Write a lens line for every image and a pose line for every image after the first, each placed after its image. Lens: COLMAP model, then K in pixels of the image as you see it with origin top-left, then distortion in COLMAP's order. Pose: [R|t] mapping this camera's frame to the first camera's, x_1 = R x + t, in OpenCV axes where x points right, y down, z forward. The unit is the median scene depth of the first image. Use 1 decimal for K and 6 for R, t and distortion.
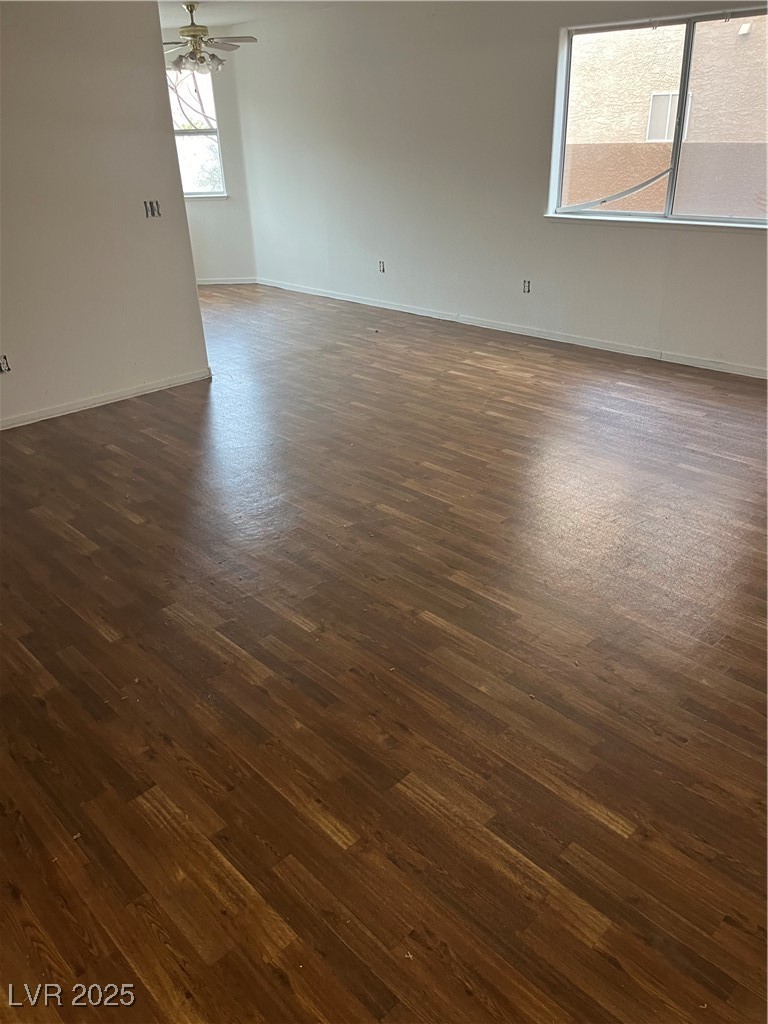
lens RADIAL K [[766.5, 0, 384.0], [0, 766.5, 512.0], [0, 0, 1]] dist [0.070841, -0.097557]
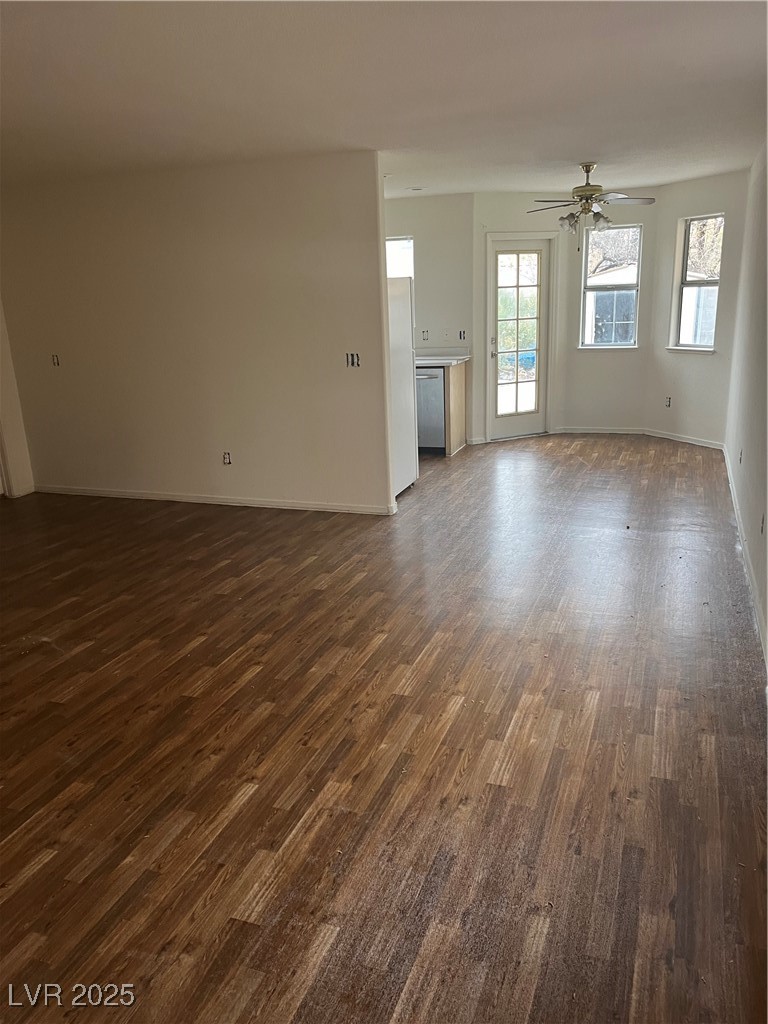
lens RADIAL K [[766.5, 0, 384.0], [0, 766.5, 512.0], [0, 0, 1]] dist [0.070841, -0.097557]
pose [[0.434058, 0.259322, -0.862754, 0.748627], [-0.379424, 0.921217, 0.086003, -0.299670], [0.817087, 0.290019, 0.498255, 0.539621]]
